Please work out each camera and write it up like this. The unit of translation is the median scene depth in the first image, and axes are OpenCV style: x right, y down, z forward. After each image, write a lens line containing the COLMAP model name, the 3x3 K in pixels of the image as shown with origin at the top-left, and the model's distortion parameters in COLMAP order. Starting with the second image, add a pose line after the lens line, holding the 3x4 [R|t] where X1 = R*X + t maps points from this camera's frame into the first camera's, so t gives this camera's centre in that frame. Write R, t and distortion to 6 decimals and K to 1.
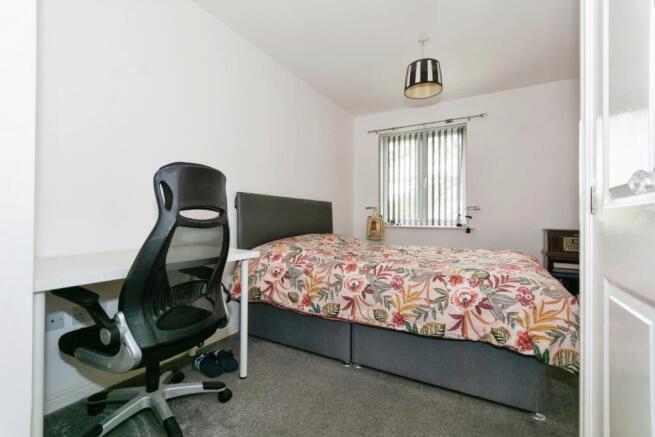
lens RADIAL K [[290.0, 0, 329.6], [0, 290.0, 215.7], [0, 0, 1]] dist [0.012572, 0.000661]
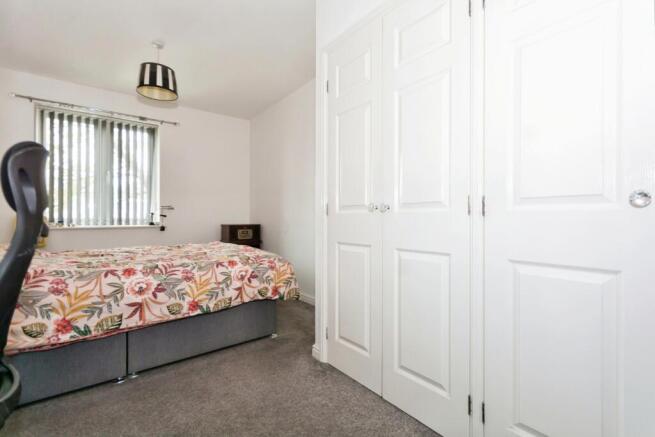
lens RADIAL K [[290.0, 0, 330.0], [0, 290.0, 216.7], [0, 0, 1]] dist [0.012572, 0.000661]
pose [[0.392195, -0.008458, 0.919843, -0.533019], [-0.002572, 0.999944, 0.010291, -0.009777], [-0.919878, -0.006402, 0.392151, 0.047194]]
